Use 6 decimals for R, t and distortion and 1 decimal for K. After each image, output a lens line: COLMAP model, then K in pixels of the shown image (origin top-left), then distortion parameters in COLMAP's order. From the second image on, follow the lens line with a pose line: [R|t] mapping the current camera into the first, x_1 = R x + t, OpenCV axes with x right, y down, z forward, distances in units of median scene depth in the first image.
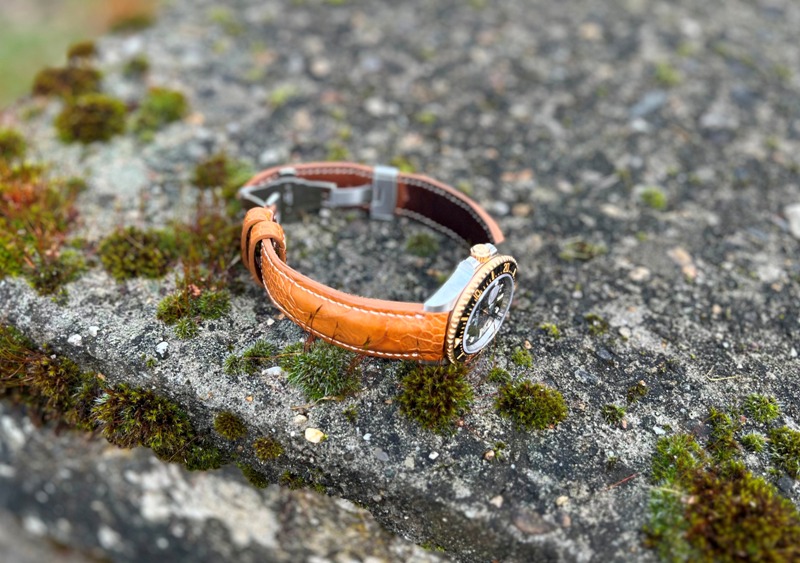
lens RADIAL K [[795.5, 0, 373.2], [0, 795.5, 239.6], [0, 0, 1]] dist [0.020637, 0.000000]
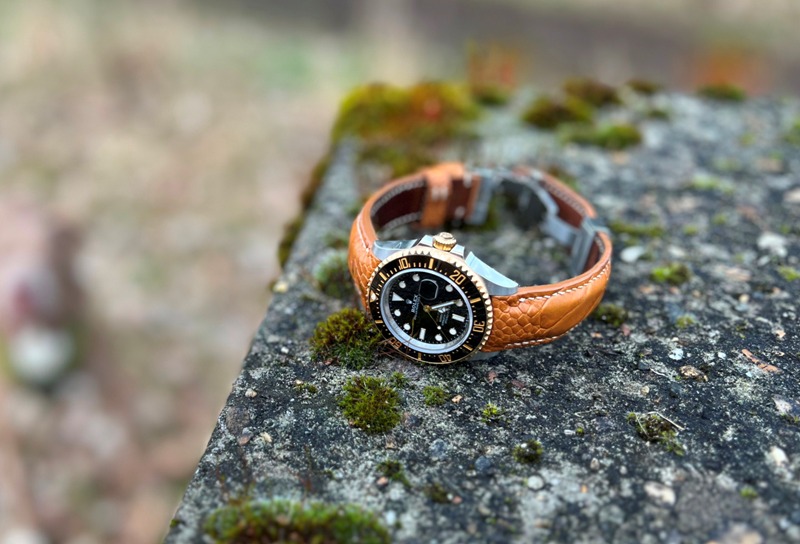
lens RADIAL K [[833.2, 0, 276.4], [0, 833.2, 284.3], [0, 0, 1]] dist [-0.013827, 0.000000]
pose [[0.200650, 0.499741, -0.842614, 0.892356], [-0.621060, 0.730070, 0.285101, -0.097193], [0.757644, 0.466108, 0.456857, 0.403613]]
